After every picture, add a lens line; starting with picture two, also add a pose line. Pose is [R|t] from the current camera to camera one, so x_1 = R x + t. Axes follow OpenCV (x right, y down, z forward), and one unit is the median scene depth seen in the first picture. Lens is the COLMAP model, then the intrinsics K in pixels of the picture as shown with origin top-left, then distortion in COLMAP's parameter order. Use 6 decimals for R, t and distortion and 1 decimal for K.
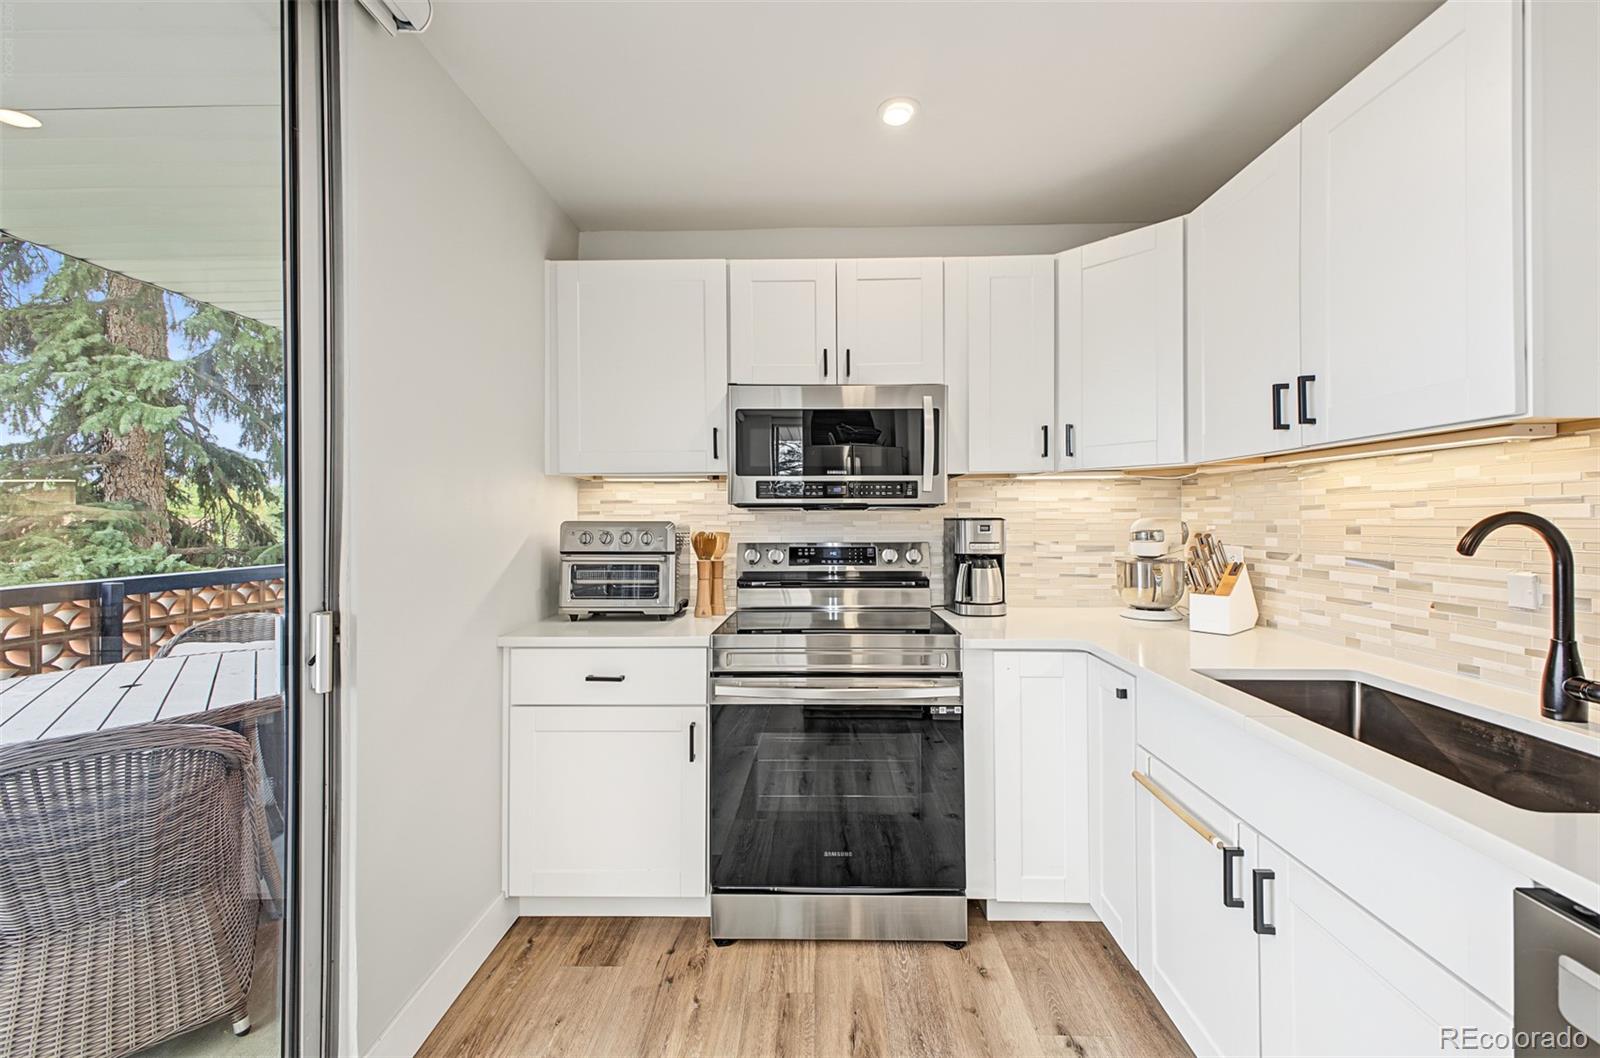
lens RADIAL K [[639.3, 0, 799.8], [0, 639.3, 521.8], [0, 0, 1]] dist [0.018640, -0.004508]
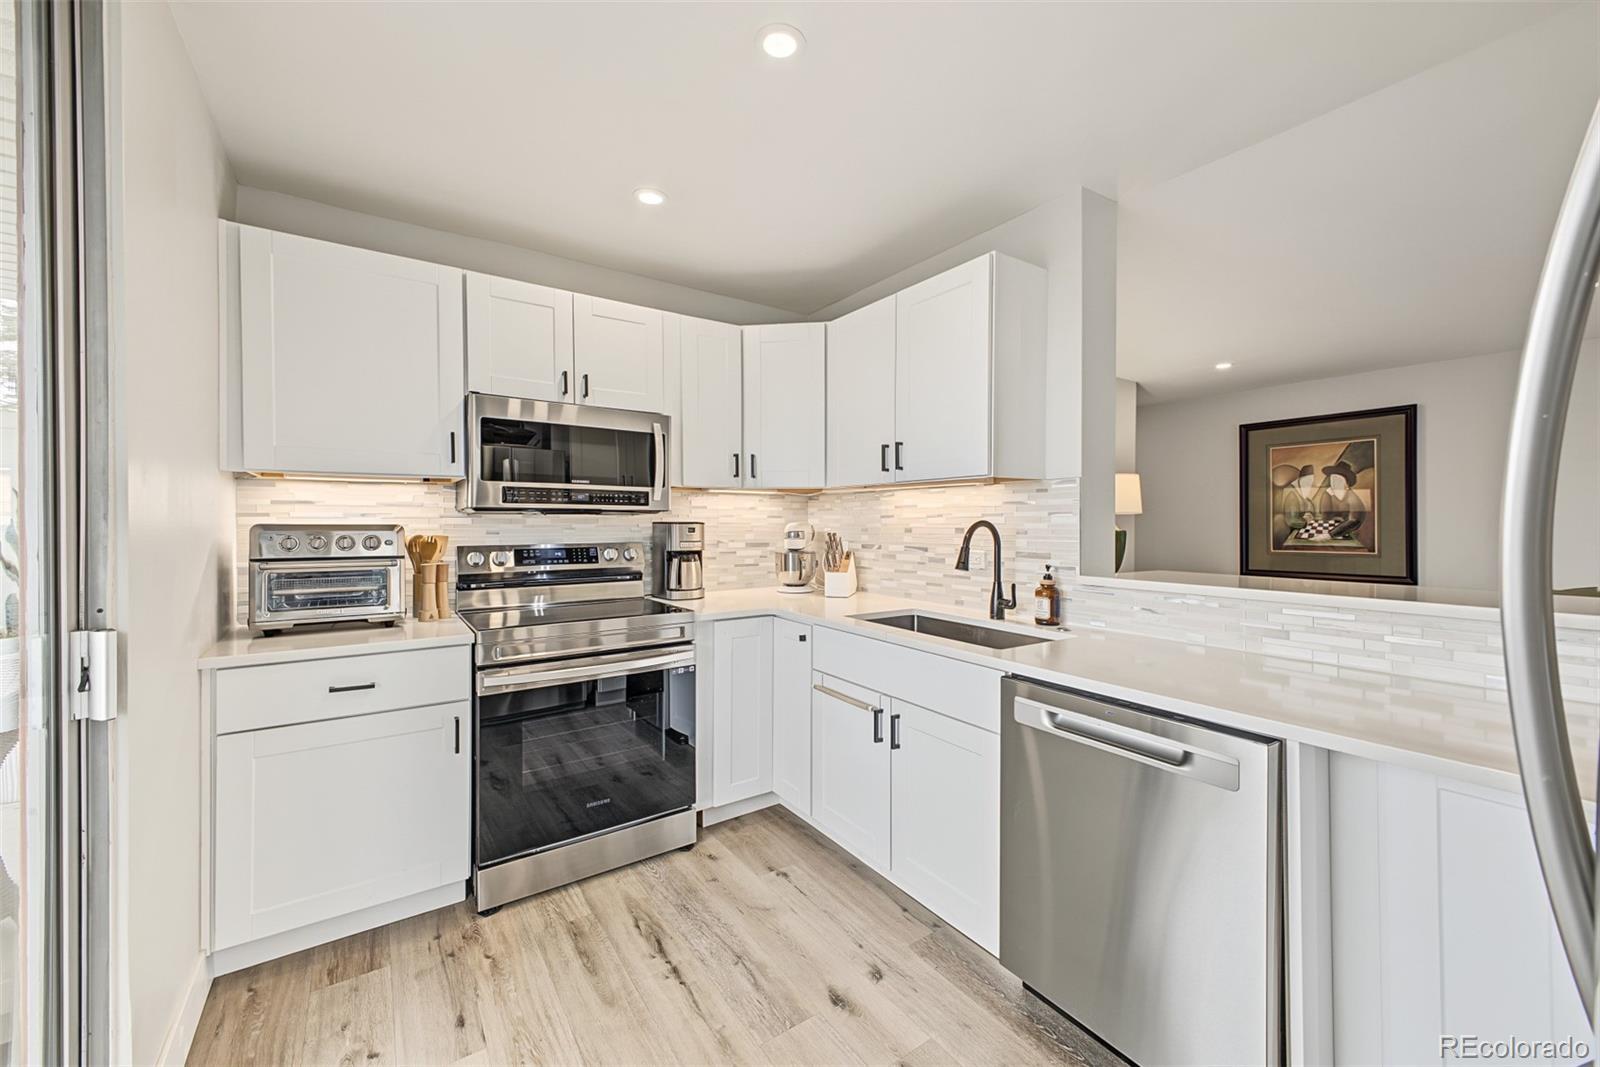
lens RADIAL K [[639.3, 0, 792.3], [0, 639.3, 532.9], [0, 0, 1]] dist [0.018640, -0.004508]
pose [[0.812953, -0.007297, 0.582283, -0.329650], [-0.000525, 0.999912, 0.013263, -0.001663], [-0.582329, -0.011088, 0.812878, -0.173278]]
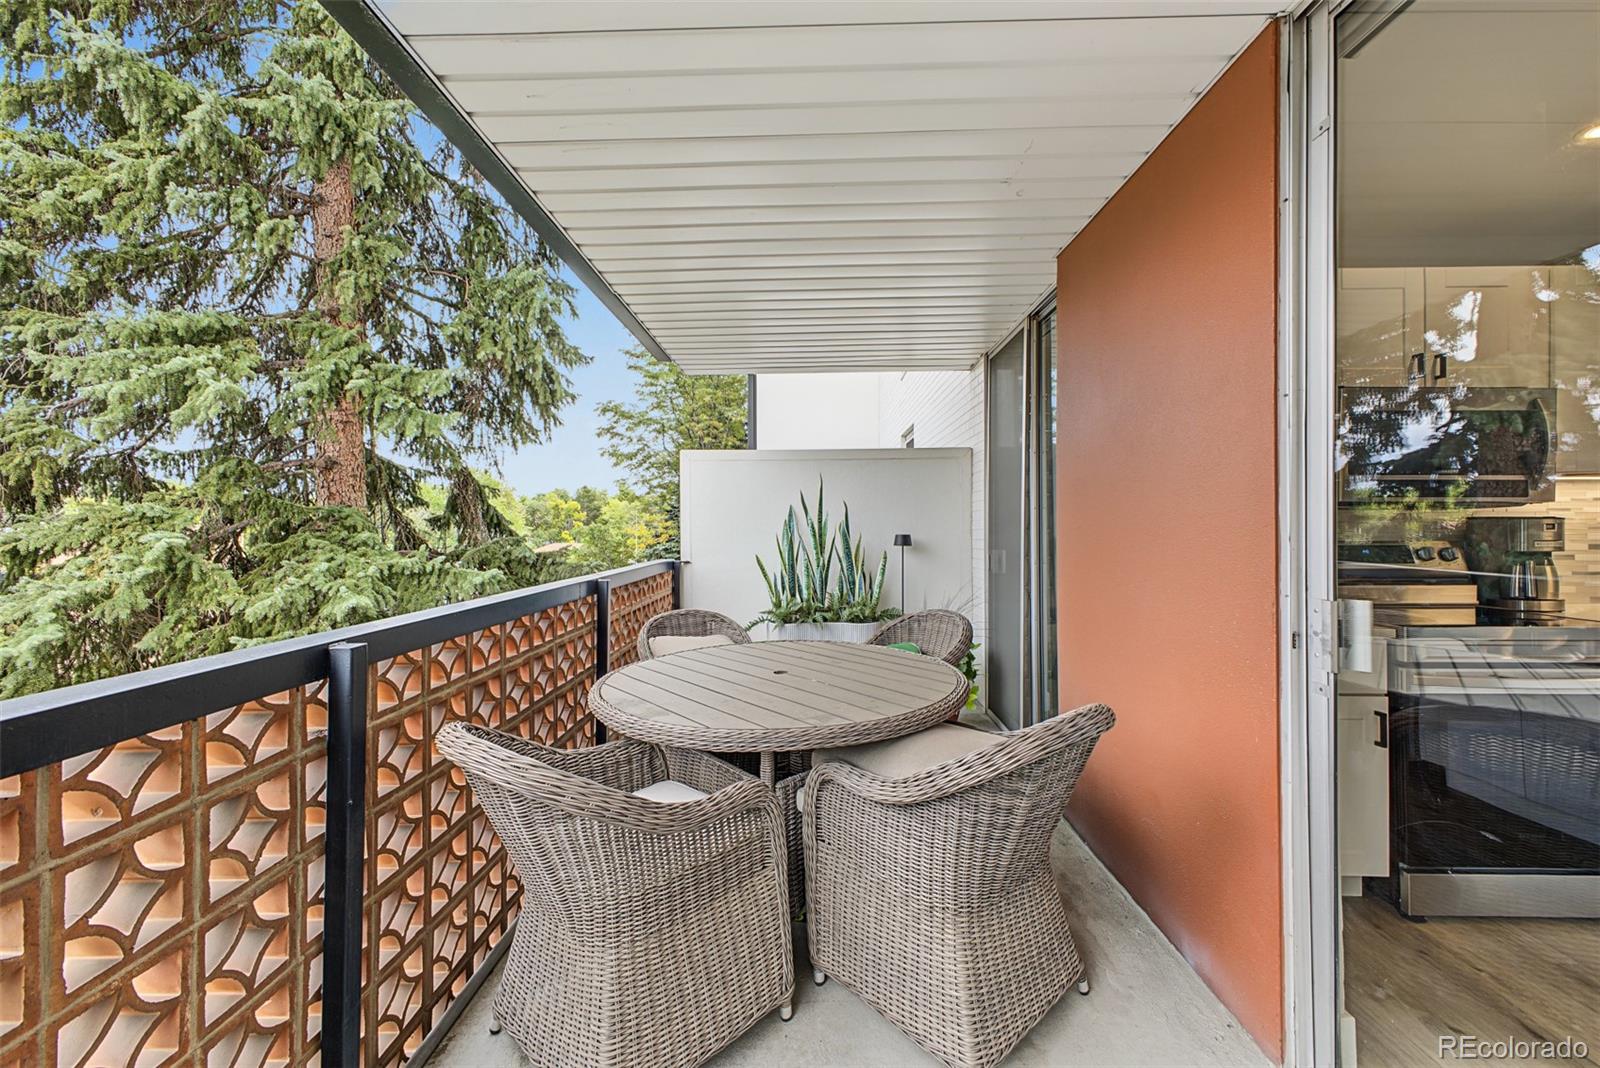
lens RADIAL K [[639.3, 0, 790.9], [0, 639.3, 522.3], [0, 0, 1]] dist [0.018640, -0.004508]
pose [[0.999959, -0.001815, 0.008896, -1.086959], [0.001877, 0.999974, -0.006915, 0.008775], [-0.008884, 0.006931, 0.999937, -0.055811]]
